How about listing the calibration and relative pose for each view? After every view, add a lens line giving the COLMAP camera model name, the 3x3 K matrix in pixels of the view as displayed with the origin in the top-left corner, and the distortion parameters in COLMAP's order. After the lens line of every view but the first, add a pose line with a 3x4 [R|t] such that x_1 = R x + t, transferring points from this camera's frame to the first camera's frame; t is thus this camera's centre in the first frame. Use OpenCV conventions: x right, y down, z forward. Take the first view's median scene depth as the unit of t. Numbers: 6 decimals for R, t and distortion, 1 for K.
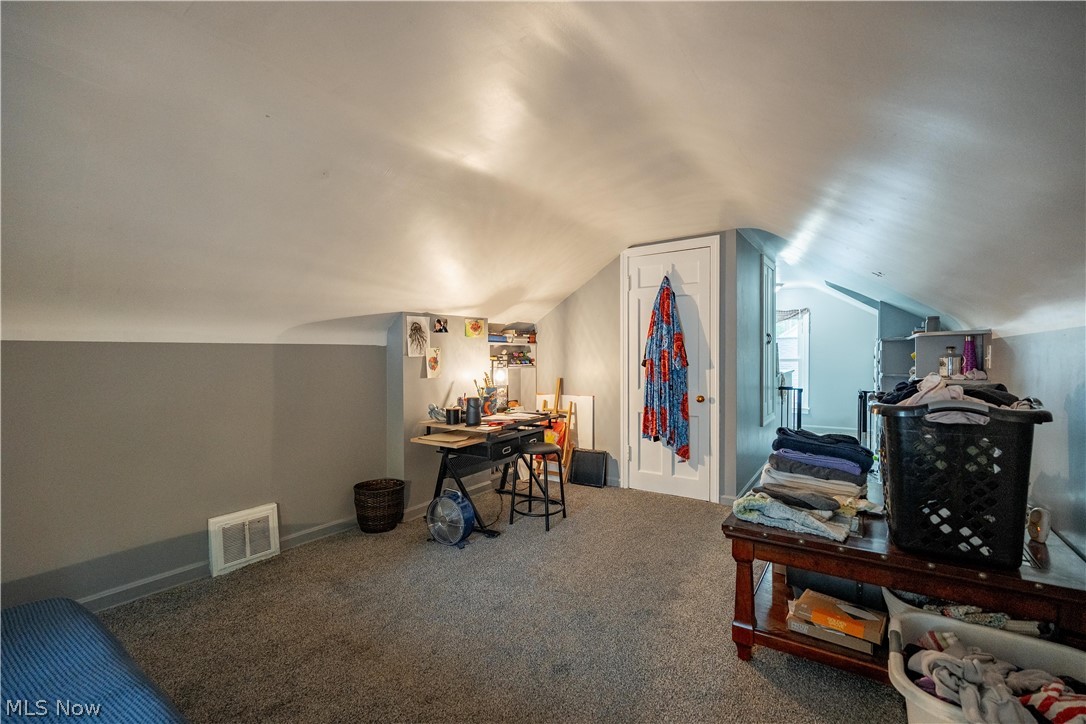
lens RADIAL K [[474.1, 0, 546.7], [0, 474.1, 359.3], [0, 0, 1]] dist [-0.005320, 0.000751]
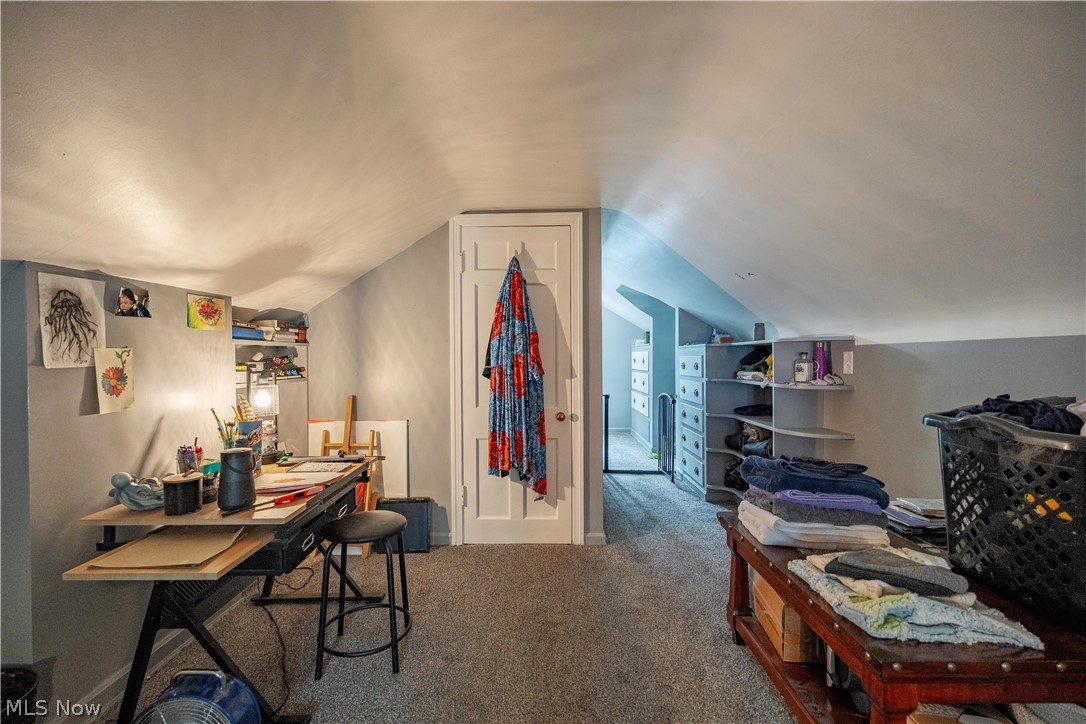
lens RADIAL K [[474.1, 0, 545.1], [0, 474.1, 361.9], [0, 0, 1]] dist [-0.005320, 0.000751]
pose [[0.836364, -0.004997, 0.548152, -0.128910], [0.006371, 0.999980, -0.000604, -0.006998], [-0.548137, 0.003998, 0.836379, 0.348080]]
